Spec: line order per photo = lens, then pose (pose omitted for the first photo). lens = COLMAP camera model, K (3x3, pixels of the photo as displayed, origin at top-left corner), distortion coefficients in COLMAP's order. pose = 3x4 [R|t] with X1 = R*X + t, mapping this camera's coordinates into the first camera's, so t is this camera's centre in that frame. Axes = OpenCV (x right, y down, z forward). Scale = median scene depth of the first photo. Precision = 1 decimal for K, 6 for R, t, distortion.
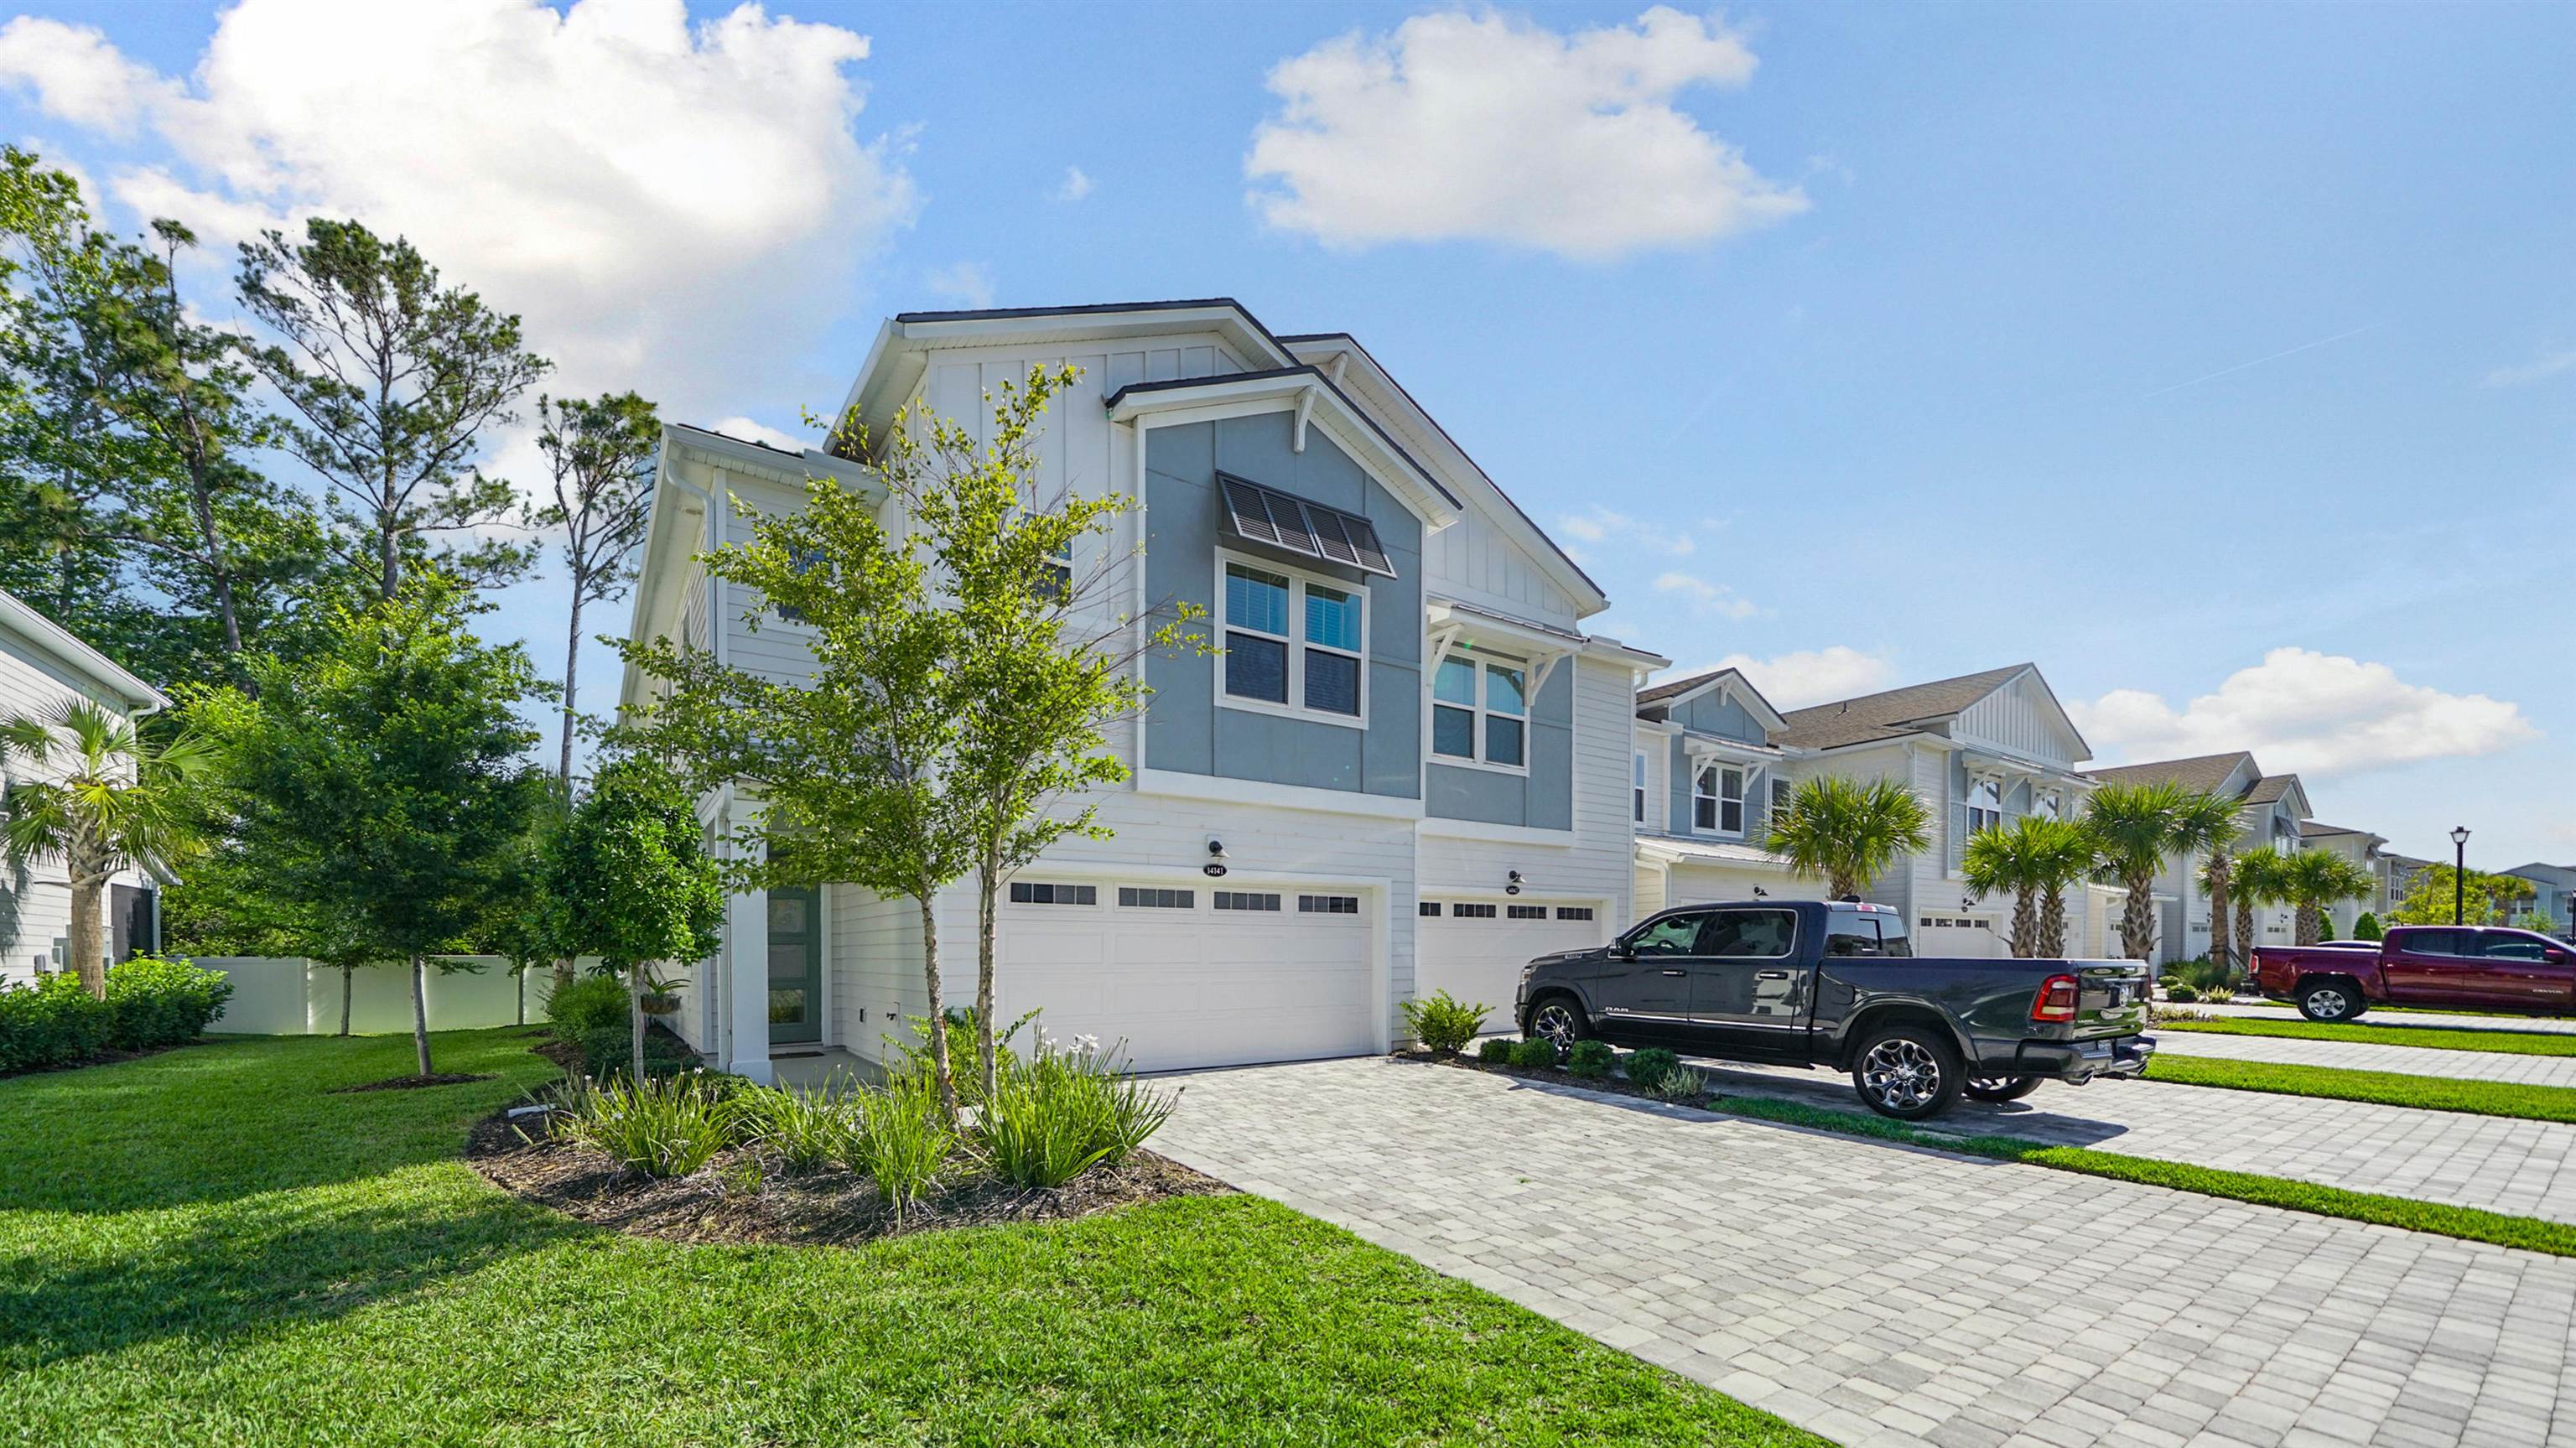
lens RADIAL K [[895.1, 0, 1288.0], [0, 895.1, 724.0], [0, 0, 1]] dist [0.000646, 0.000044]
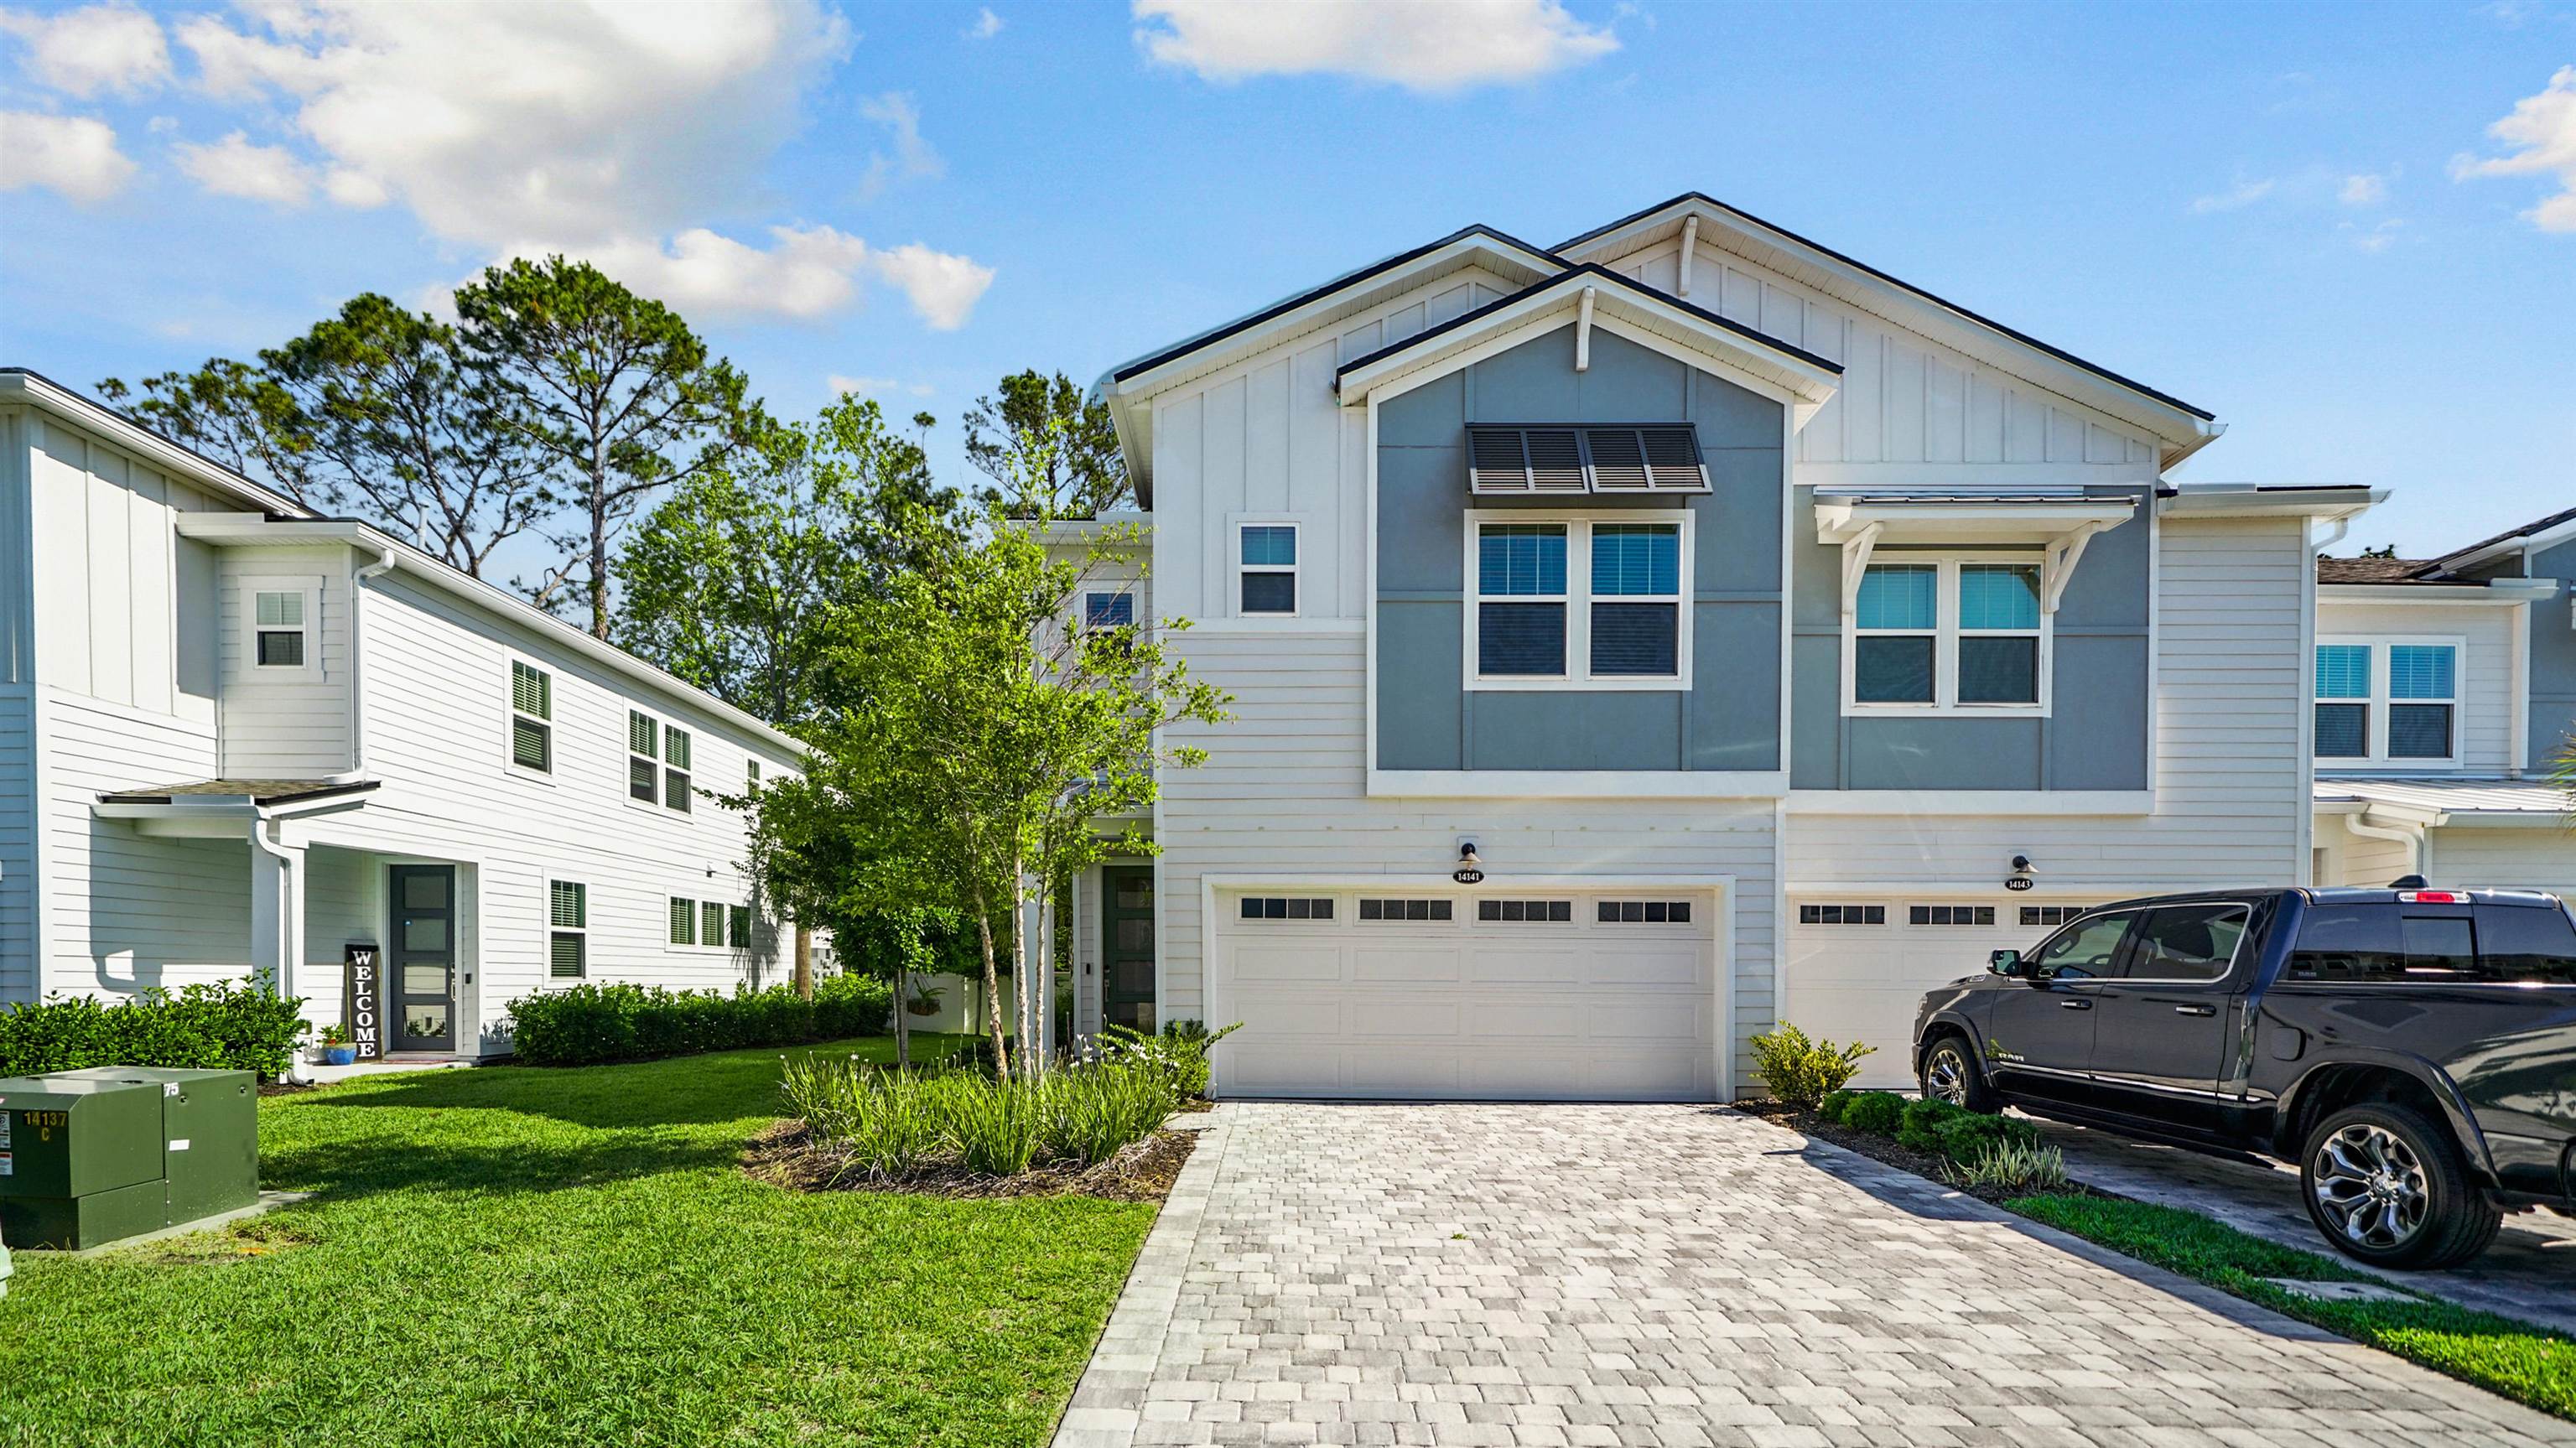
lens RADIAL K [[1014.4, 0, 1287.4], [0, 1014.4, 701.7], [0, 0, 1]] dist [-0.000066, 0.000179]
pose [[0.834082, -0.136856, -0.534395, 0.288343], [0.128690, 0.990281, -0.052746, 0.019809], [0.536420, -0.024777, 0.843587, 0.057179]]
